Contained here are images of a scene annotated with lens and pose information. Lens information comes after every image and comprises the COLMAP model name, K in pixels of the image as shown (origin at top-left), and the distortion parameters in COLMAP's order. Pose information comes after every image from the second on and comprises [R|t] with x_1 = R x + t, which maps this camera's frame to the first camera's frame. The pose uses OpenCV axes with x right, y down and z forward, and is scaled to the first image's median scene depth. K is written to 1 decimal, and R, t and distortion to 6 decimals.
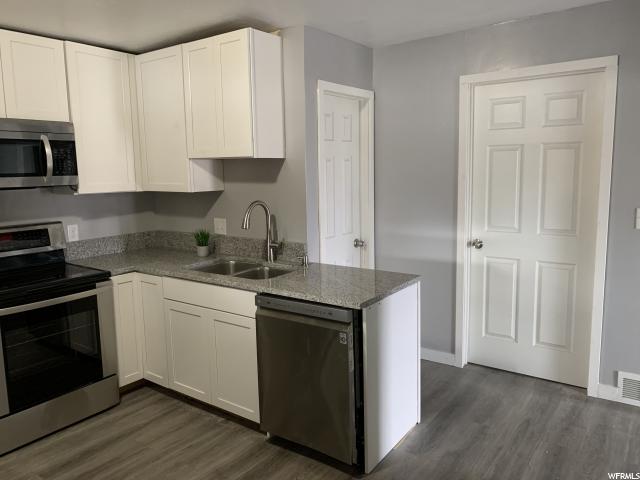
lens RADIAL K [[488.6, 0, 320.0], [0, 488.6, 240.0], [0, 0, 1]] dist [0.084026, -0.208357]
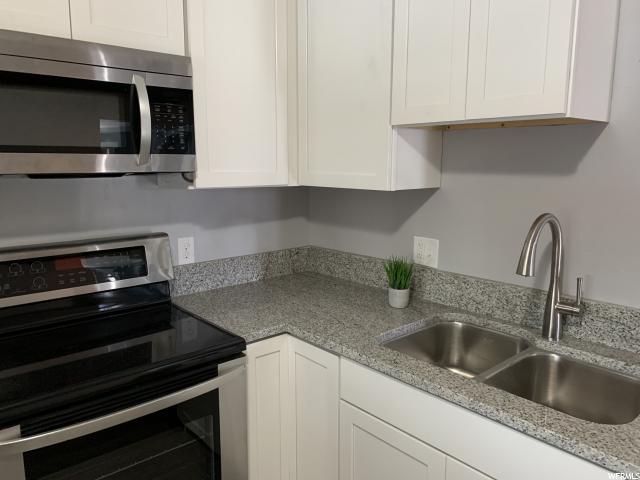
lens RADIAL K [[488.6, 0, 320.0], [0, 488.6, 240.0], [0, 0, 1]] dist [0.084026, -0.208357]
pose [[0.974556, 0.051888, -0.218058, -0.214591], [-0.048466, 0.998604, 0.021017, -0.050018], [0.218844, -0.009914, 0.975710, 0.456873]]
